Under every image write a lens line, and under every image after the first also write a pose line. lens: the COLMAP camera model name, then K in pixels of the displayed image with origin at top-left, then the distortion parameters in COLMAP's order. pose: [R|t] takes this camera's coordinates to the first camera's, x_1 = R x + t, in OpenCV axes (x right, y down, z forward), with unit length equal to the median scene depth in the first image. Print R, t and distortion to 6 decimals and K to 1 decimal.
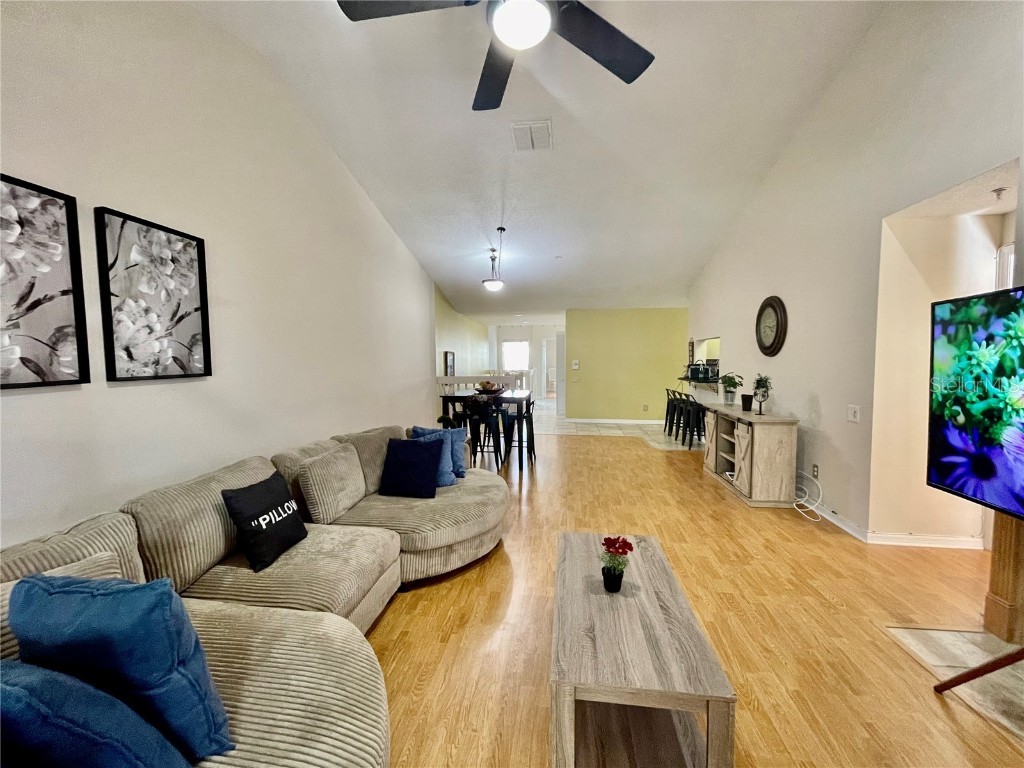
lens RADIAL K [[415.0, 0, 508.3], [0, 415.0, 384.3], [0, 0, 1]] dist [-0.002410, 0.000369]
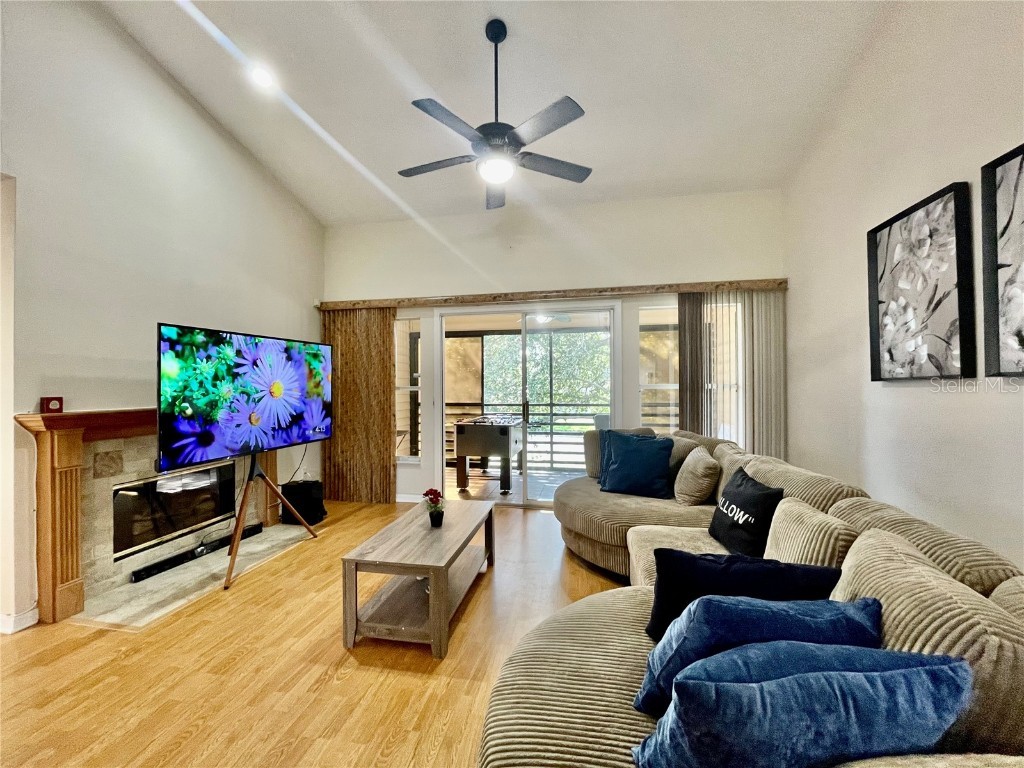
lens RADIAL K [[415.0, 0, 508.3], [0, 415.0, 384.3], [0, 0, 1]] dist [-0.002410, 0.000369]
pose [[-0.998643, 0.015064, 0.049858, -0.073547], [0.017786, 0.998350, 0.054601, -0.067613], [-0.048953, 0.055413, -0.997263, 2.337014]]
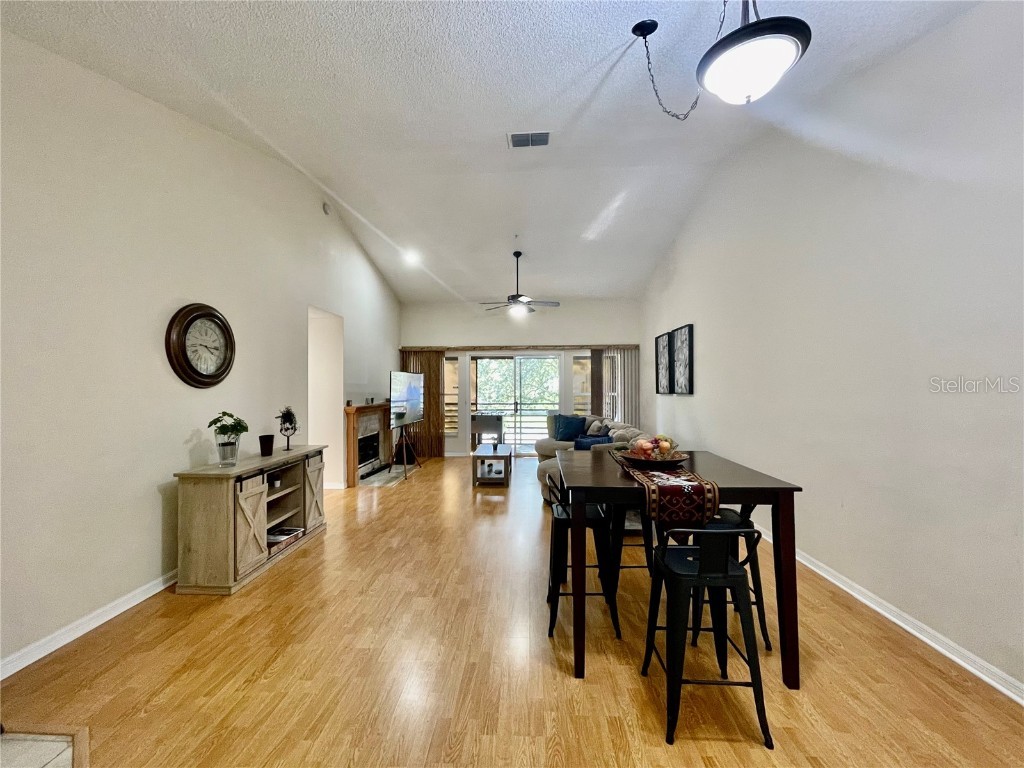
lens RADIAL K [[414.9, 0, 508.8], [0, 414.9, 384.1], [0, 0, 1]] dist [-0.011446, 0.006584]
pose [[-0.995515, 0.009953, -0.094075, 0.456262], [0.004805, 0.998486, 0.054796, -0.284563], [0.094478, 0.054098, -0.994056, 4.510454]]
